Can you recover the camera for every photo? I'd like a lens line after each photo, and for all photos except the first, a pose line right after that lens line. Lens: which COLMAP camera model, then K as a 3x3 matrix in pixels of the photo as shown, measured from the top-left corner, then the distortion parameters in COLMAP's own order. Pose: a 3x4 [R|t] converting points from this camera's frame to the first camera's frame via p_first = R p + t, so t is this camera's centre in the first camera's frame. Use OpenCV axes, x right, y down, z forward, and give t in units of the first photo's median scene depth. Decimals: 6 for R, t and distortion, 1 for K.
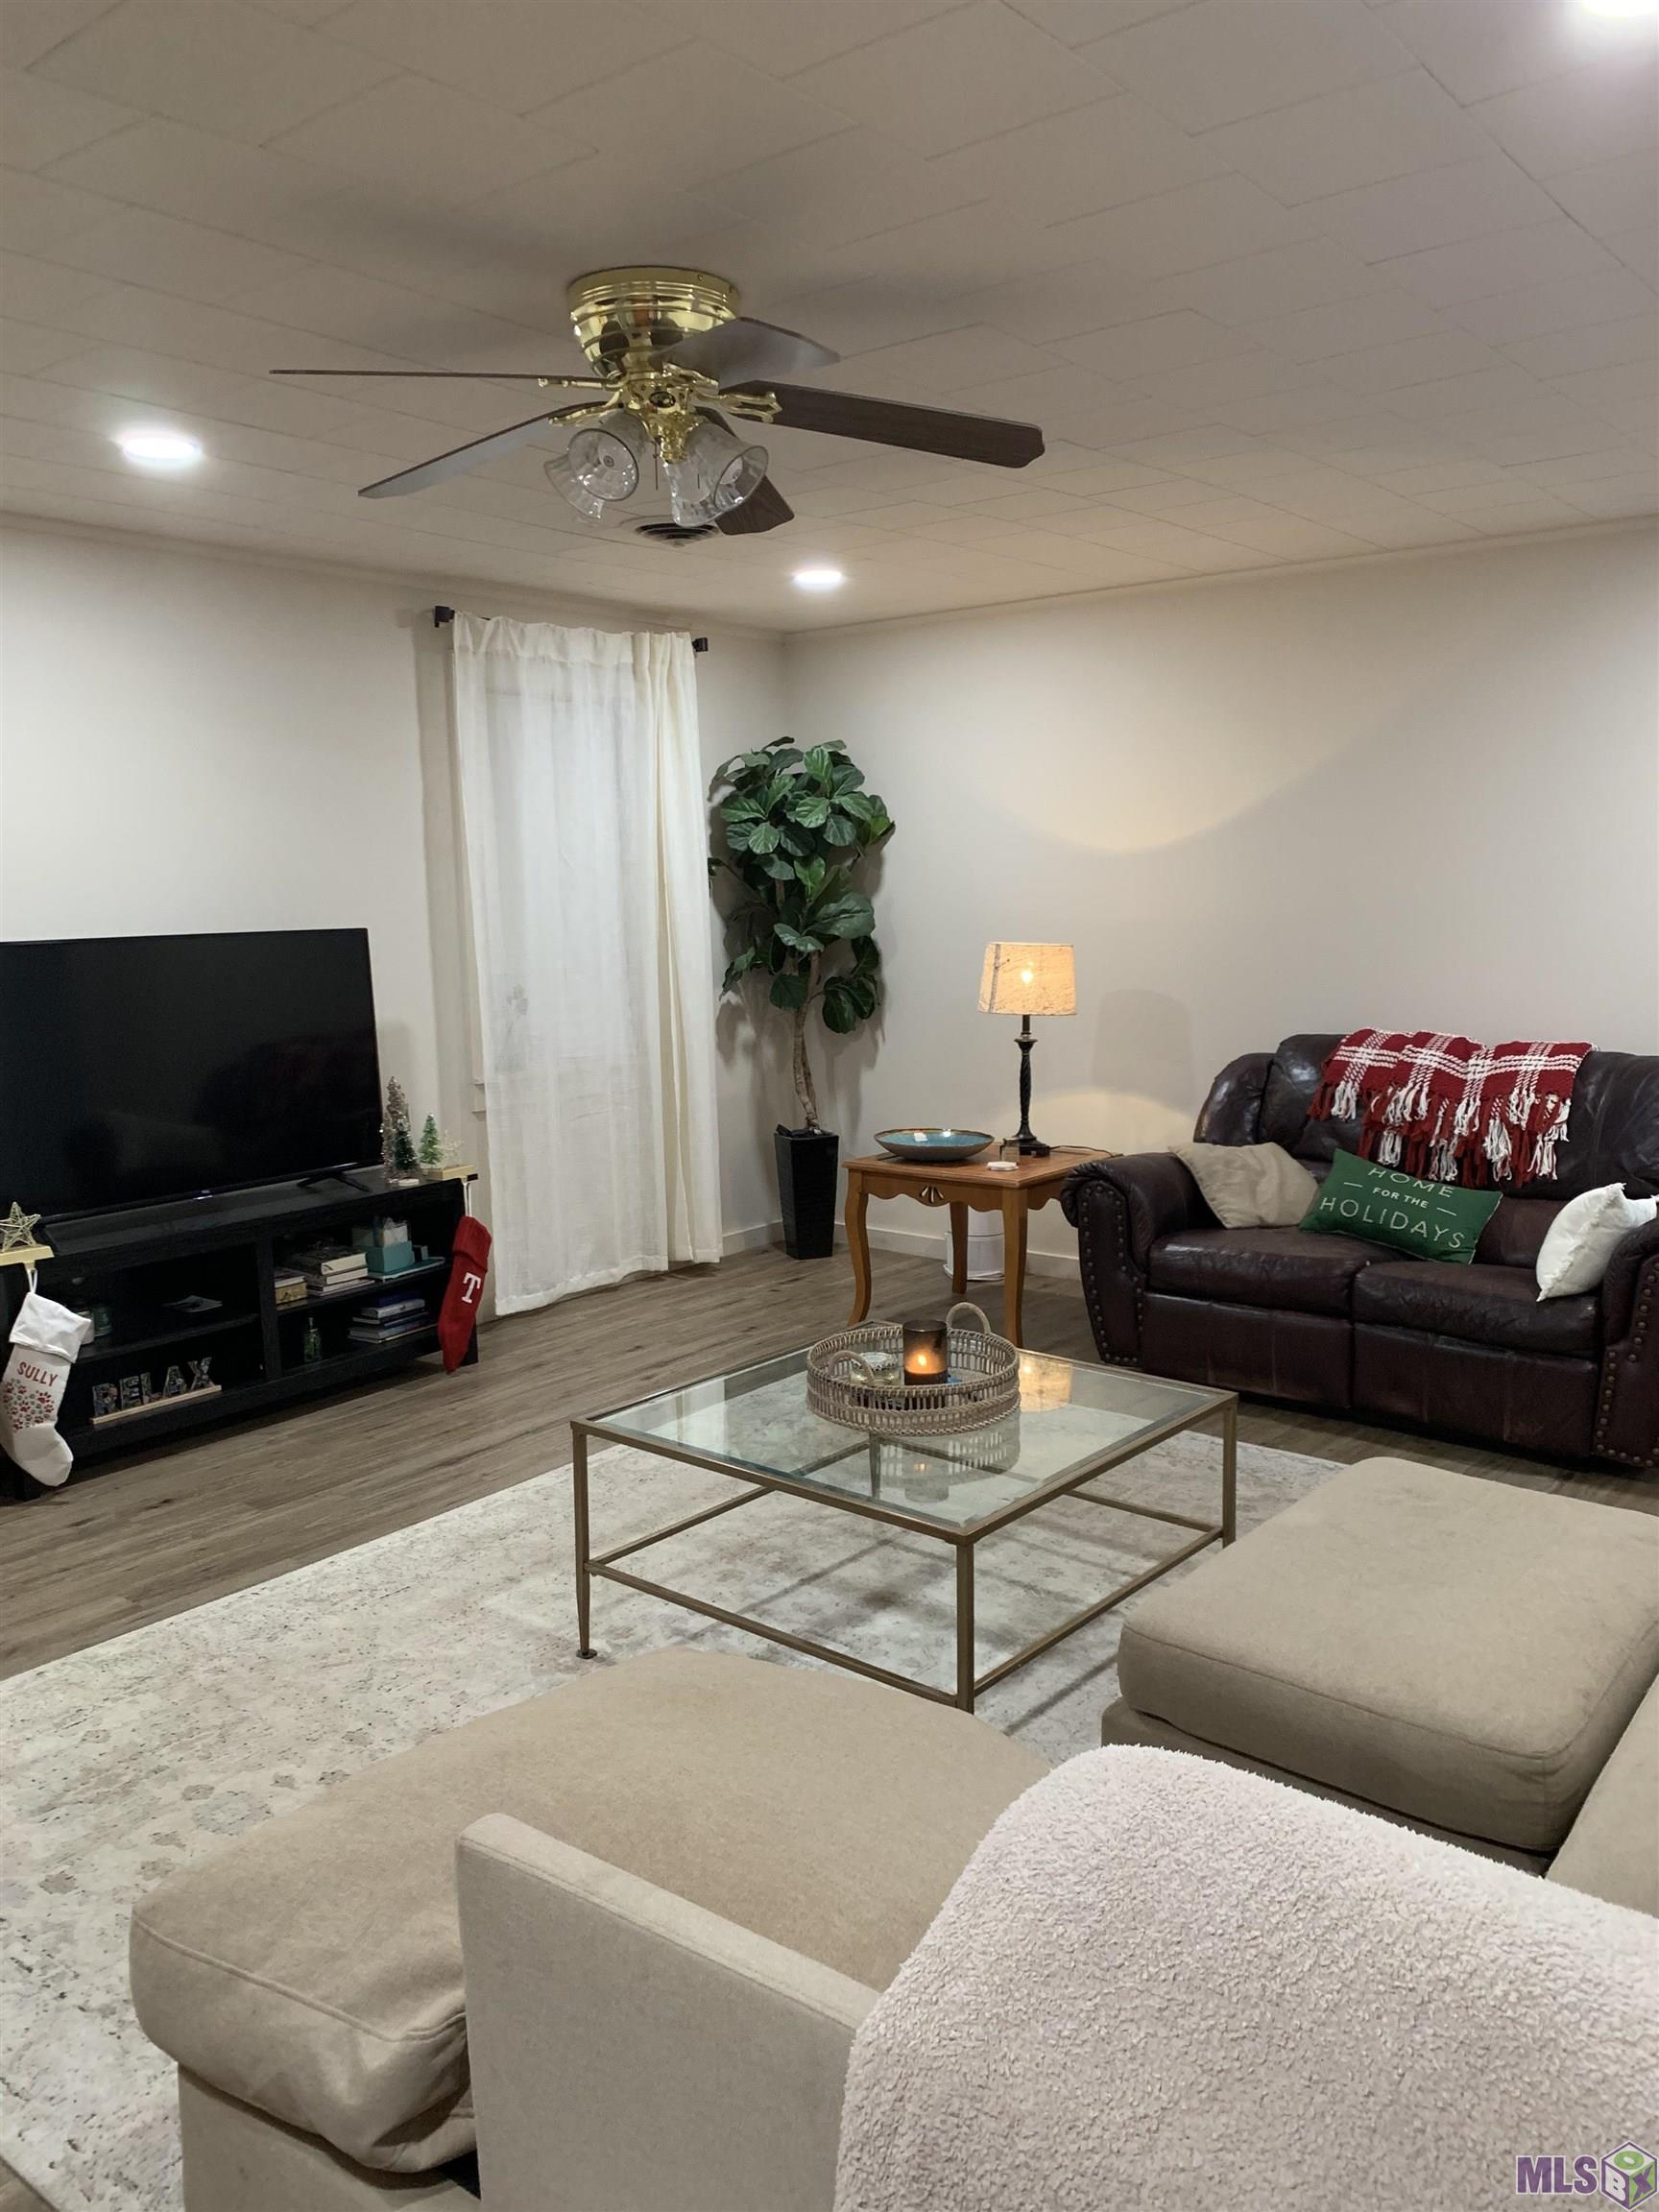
lens RADIAL K [[1653.4, 0, 848.6], [0, 1653.4, 1111.3], [0, 0, 1]] dist [0.010863, -0.000895]
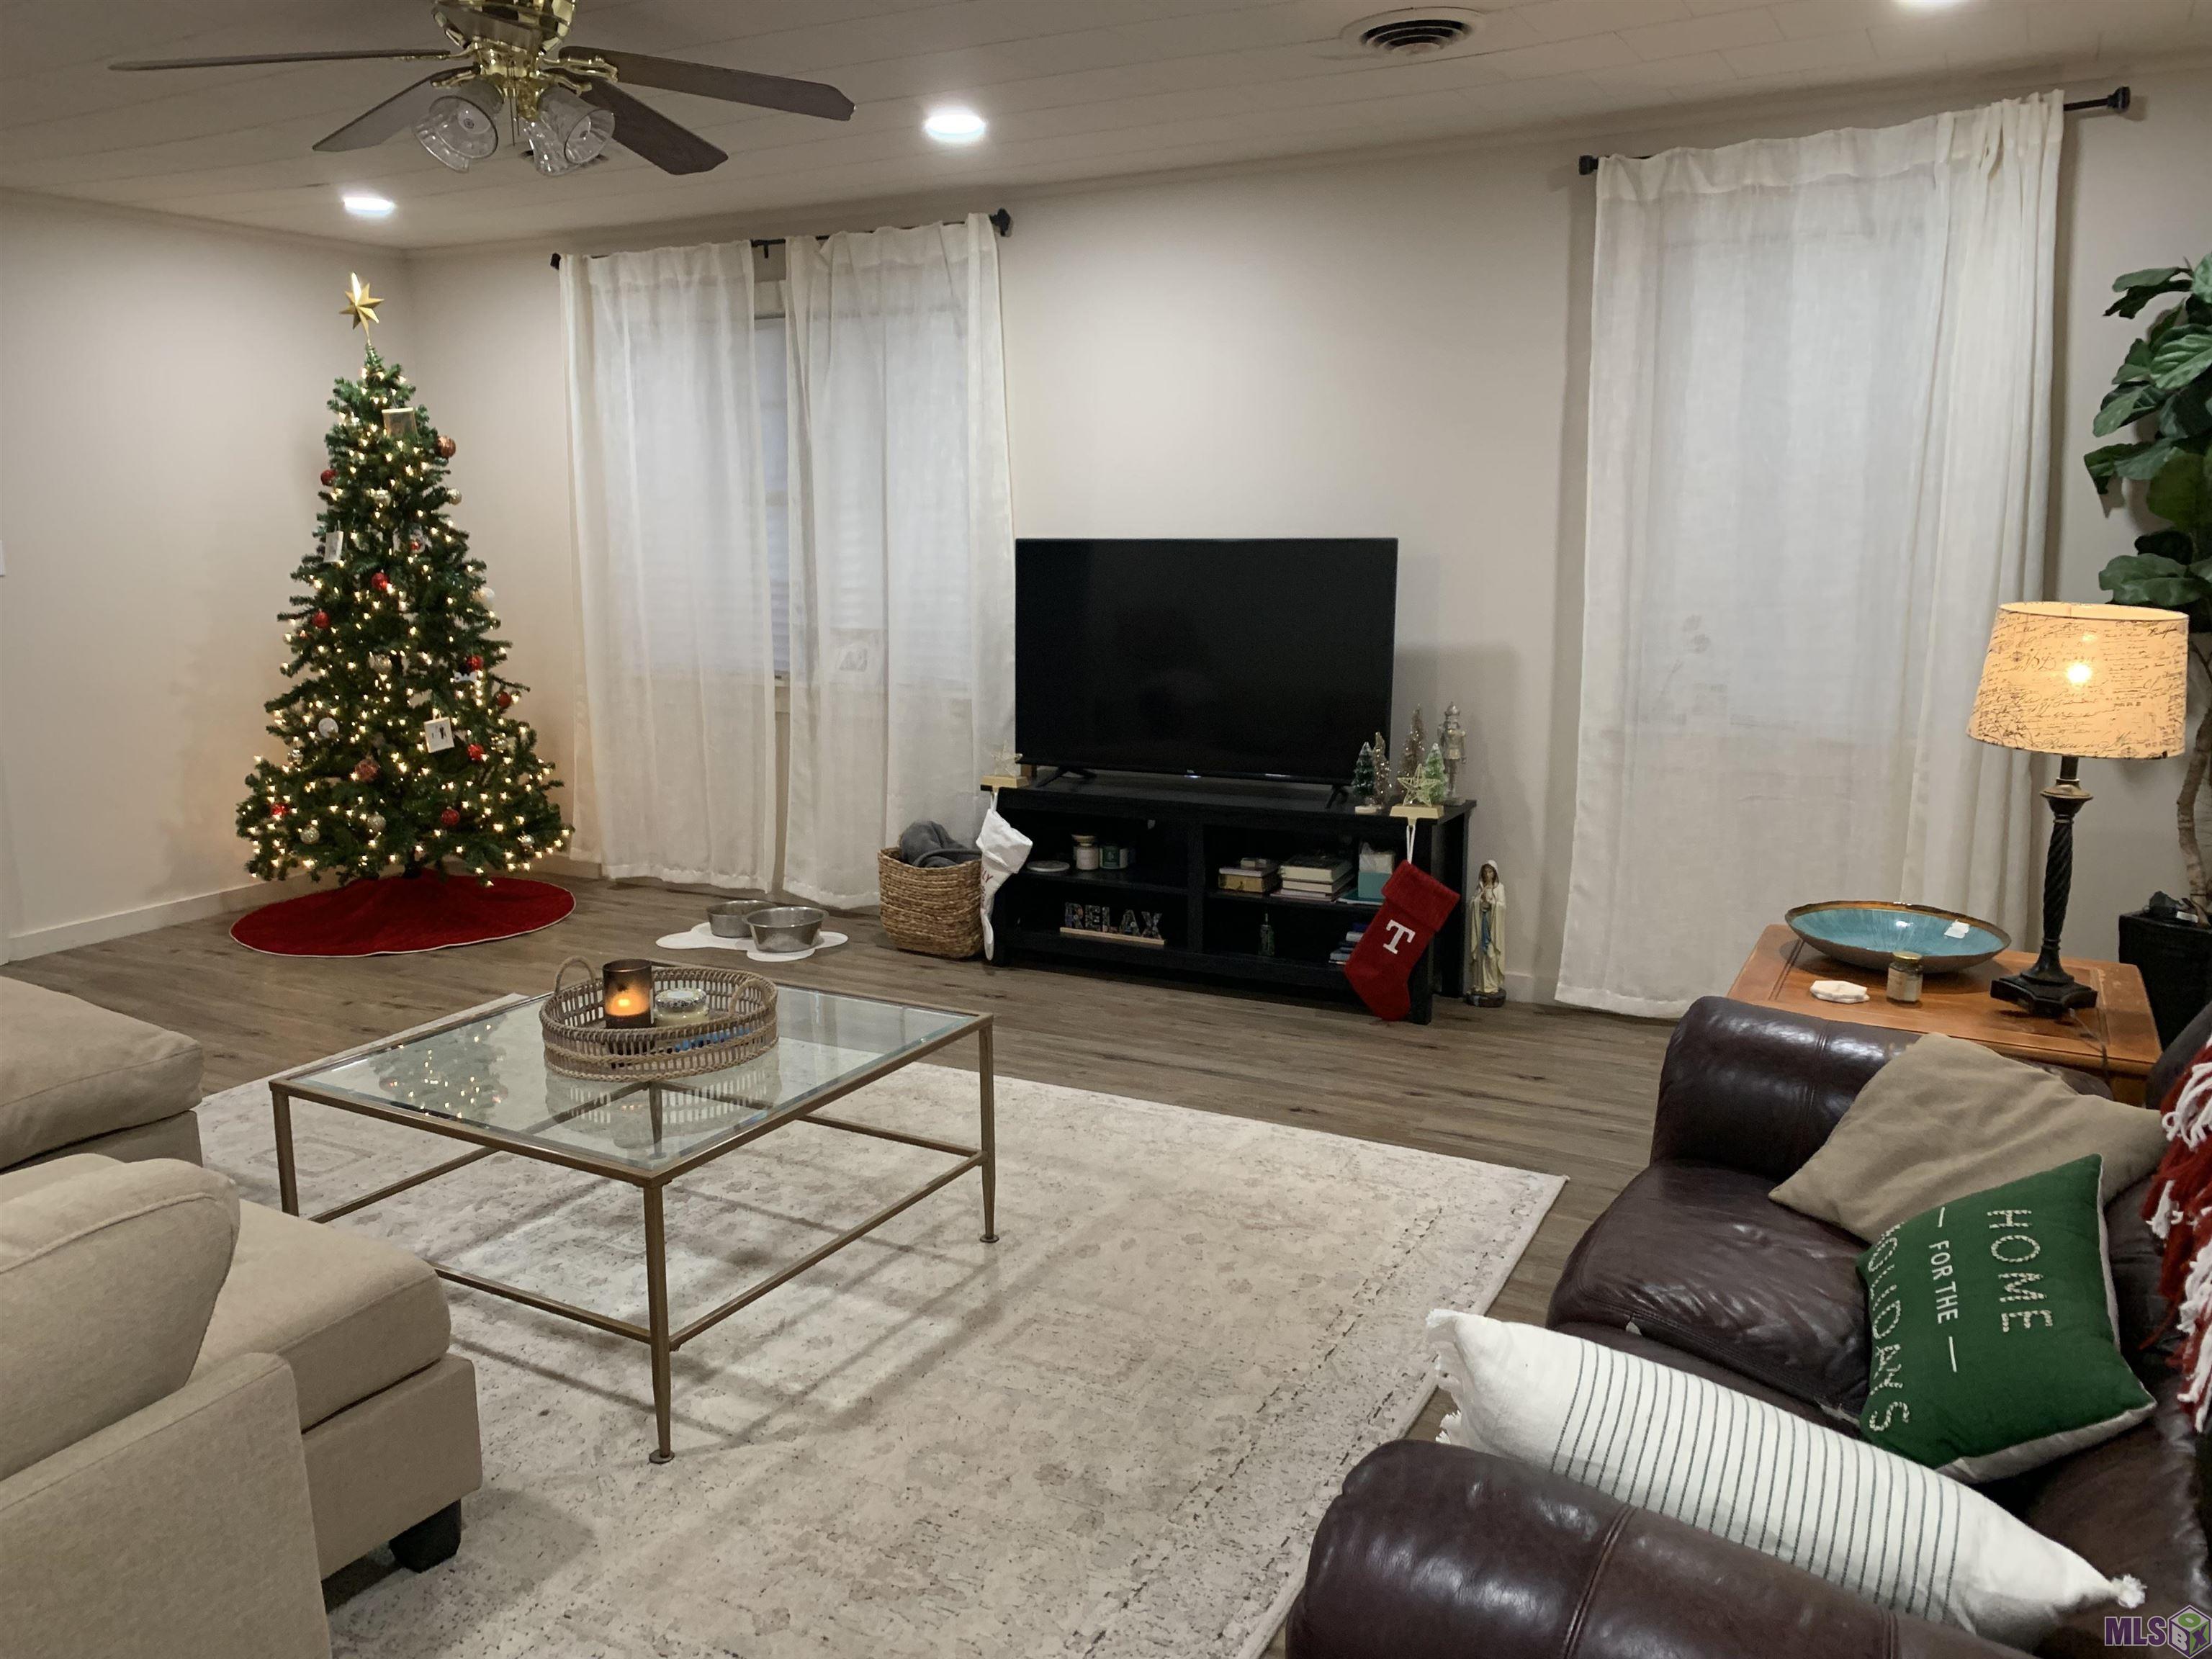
lens RADIAL K [[1653.4, 0, 1120.5], [0, 1653.4, 827.1], [0, 0, 1]] dist [0.010863, -0.000895]
pose [[0.179565, 0.199328, -0.963341, 0.627520], [-0.136653, 0.974817, 0.176230, -0.095433], [0.974209, 0.099998, 0.202282, 0.679282]]
